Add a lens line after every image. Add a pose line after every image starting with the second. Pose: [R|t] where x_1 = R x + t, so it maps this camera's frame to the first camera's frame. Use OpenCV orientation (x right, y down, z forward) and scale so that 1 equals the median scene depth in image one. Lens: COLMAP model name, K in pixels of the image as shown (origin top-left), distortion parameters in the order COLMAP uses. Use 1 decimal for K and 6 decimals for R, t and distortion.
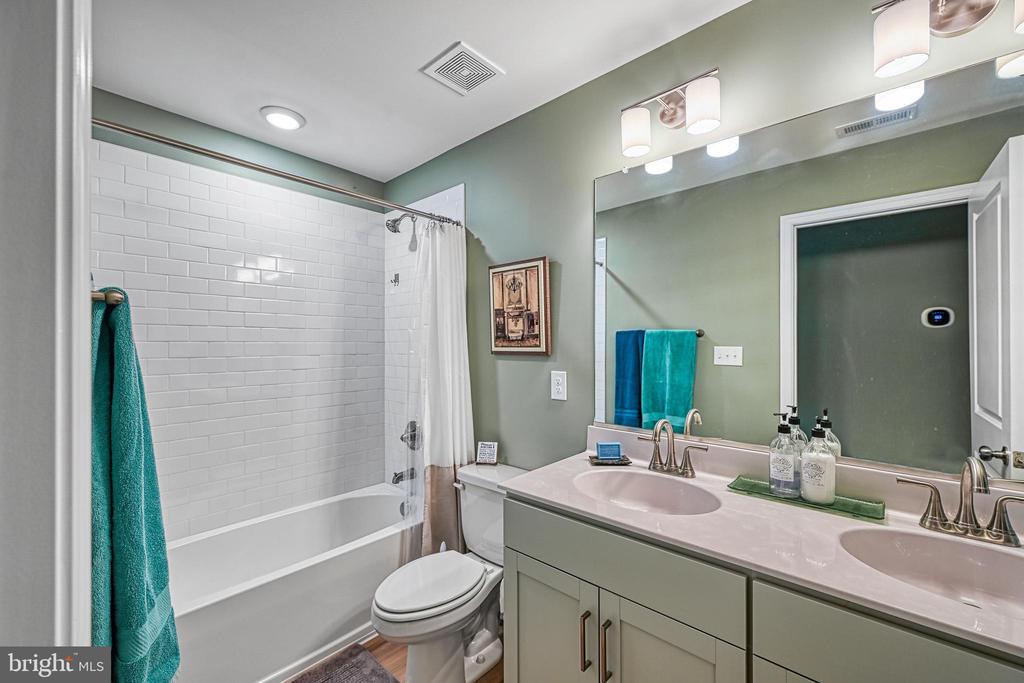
lens RADIAL K [[413.8, 0, 512.0], [0, 413.8, 341.5], [0, 0, 1]] dist [-0.001054, 0.000059]
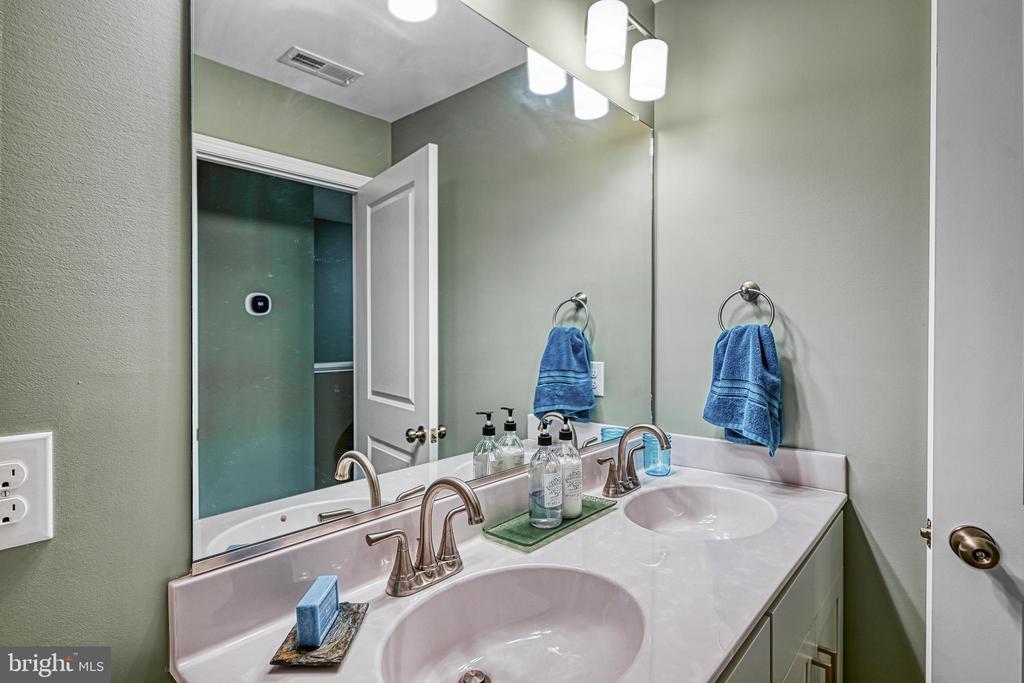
lens RADIAL K [[535.7, 0, 512.0], [0, 535.7, 341.5], [0, 0, 1]] dist [0.000457, 0.000040]
pose [[-0.026896, -0.013597, 0.999546, -0.222970], [-0.009117, 0.999869, 0.013356, 0.003823], [-0.999597, -0.008754, -0.027016, 0.685020]]
